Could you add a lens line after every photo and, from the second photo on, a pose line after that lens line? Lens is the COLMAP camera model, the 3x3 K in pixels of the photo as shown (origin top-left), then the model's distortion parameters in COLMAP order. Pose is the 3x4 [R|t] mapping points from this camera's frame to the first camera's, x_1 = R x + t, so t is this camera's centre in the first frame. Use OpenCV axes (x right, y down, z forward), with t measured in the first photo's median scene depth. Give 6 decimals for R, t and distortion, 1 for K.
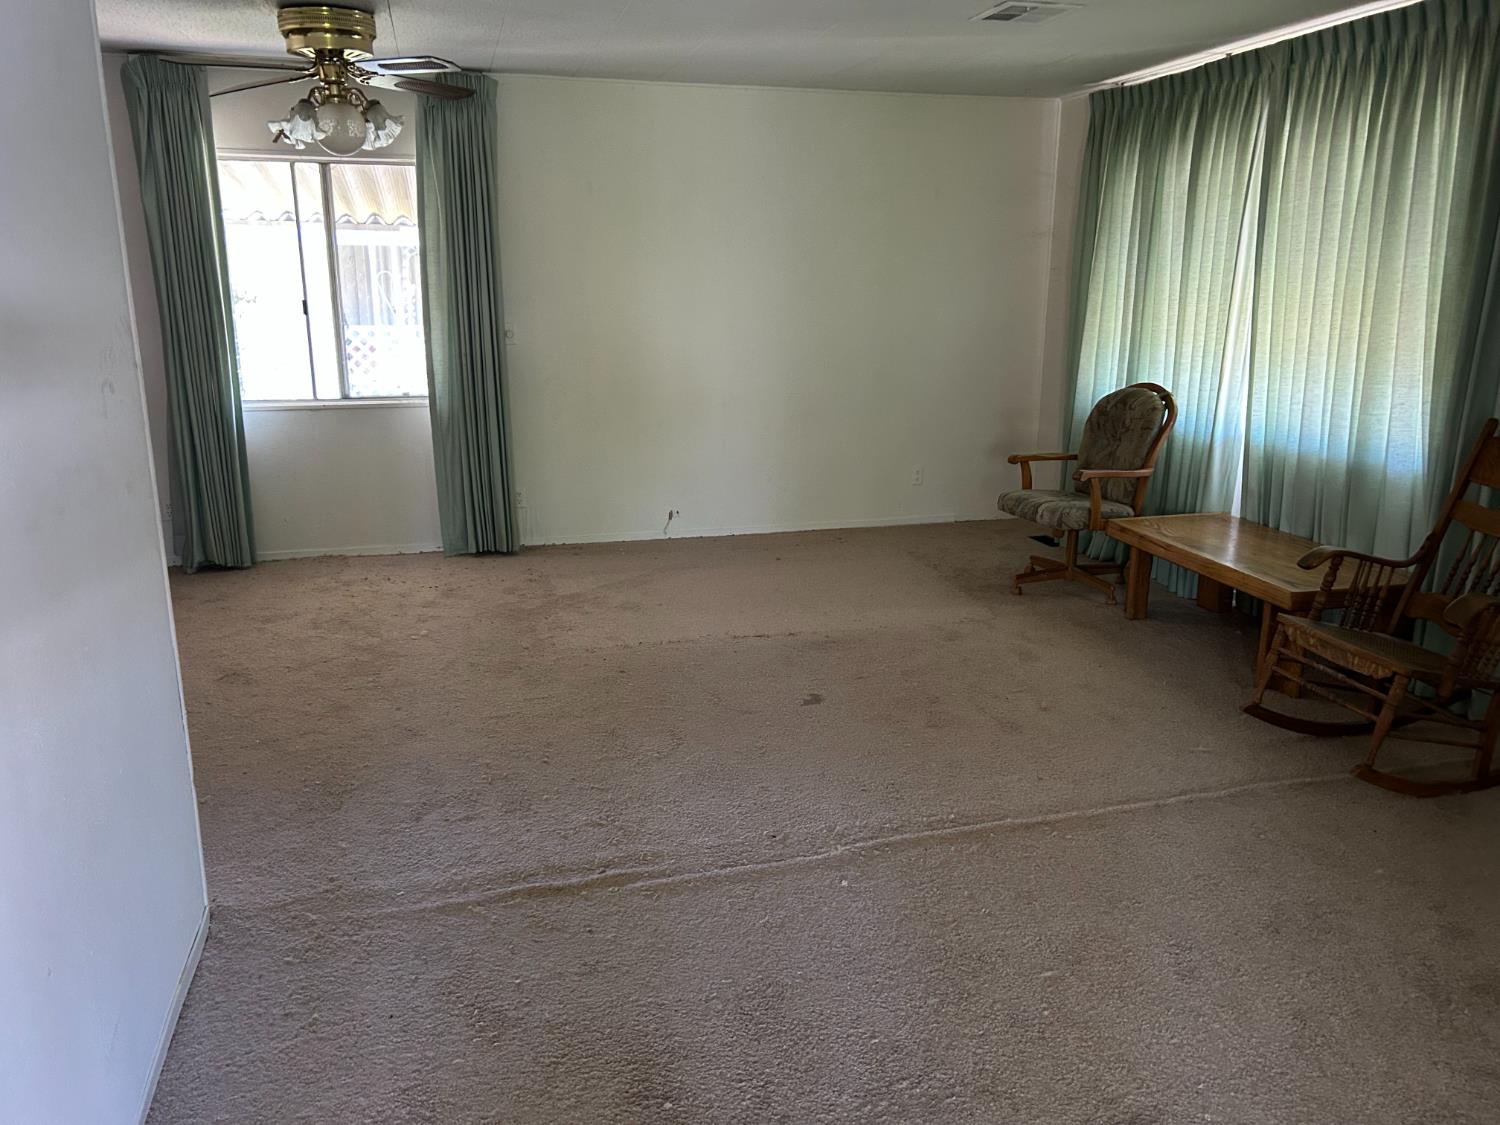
lens RADIAL K [[1123.3, 0, 751.8], [0, 1123.3, 550.9], [0, 0, 1]] dist [0.016136, -0.001059]
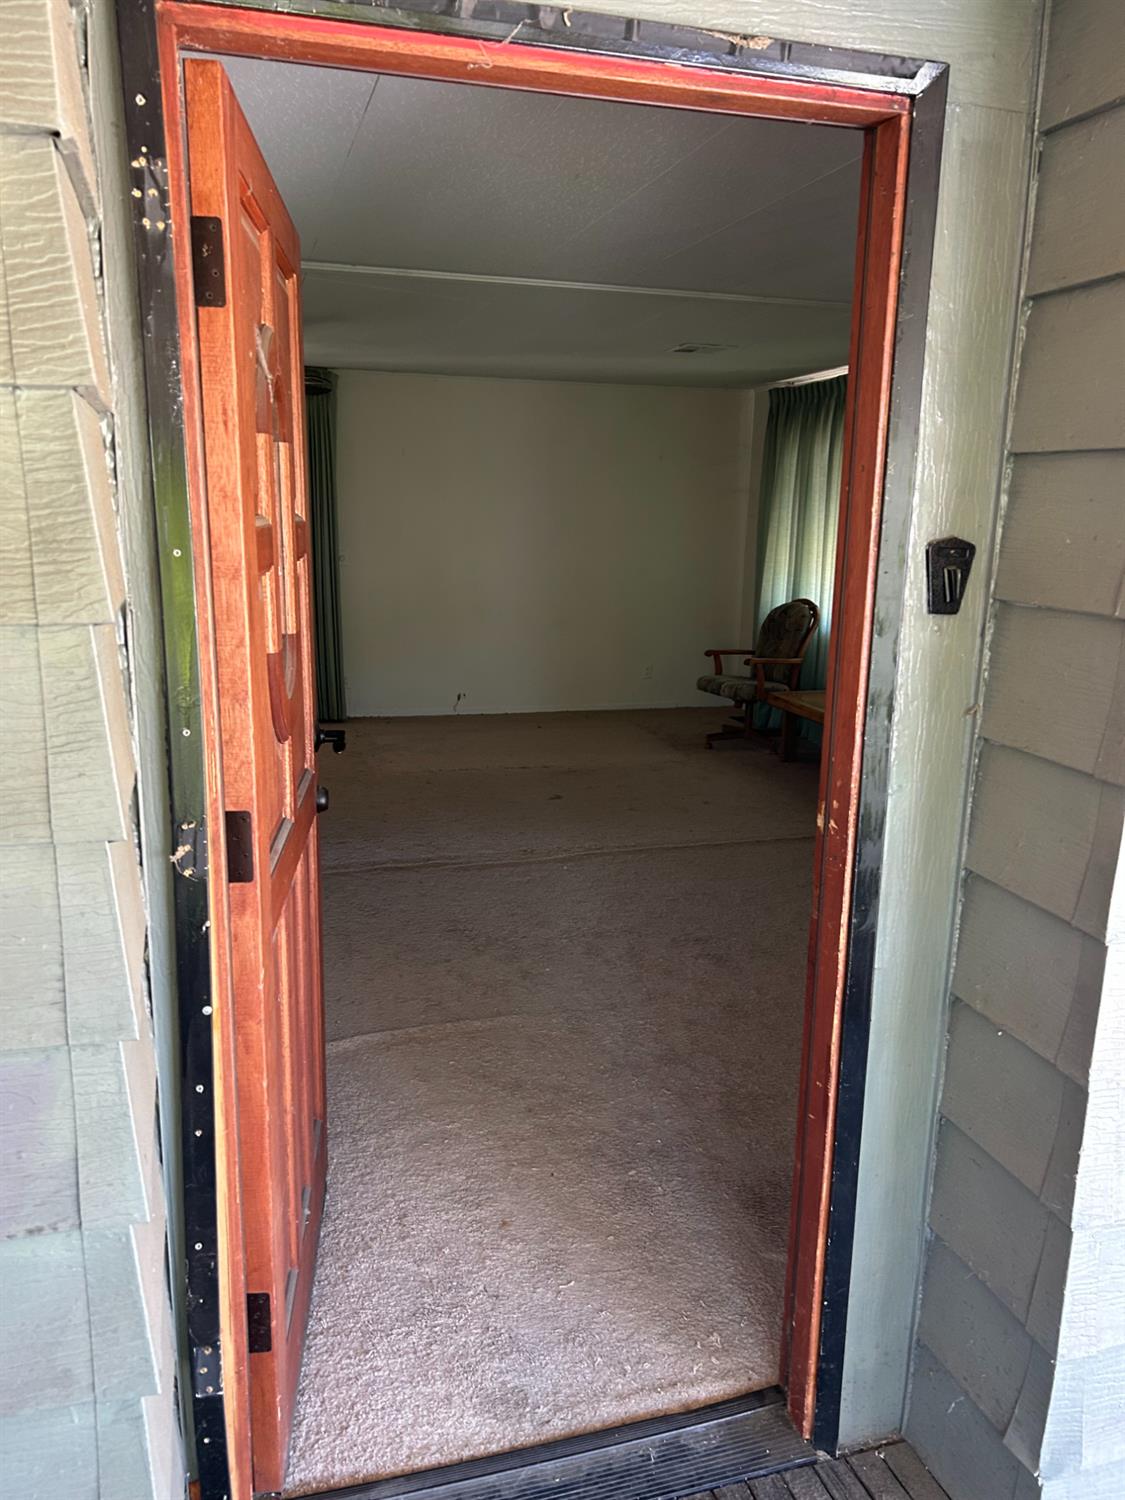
lens RADIAL K [[1123.3, 0, 557.8], [0, 1123.3, 761.2], [0, 0, 1]] dist [0.016136, -0.001059]
pose [[0.999617, 0.008614, 0.026291, 0.012580], [-0.007957, 0.999656, -0.025007, 0.090984], [-0.026497, 0.024789, 0.999341, -0.388252]]
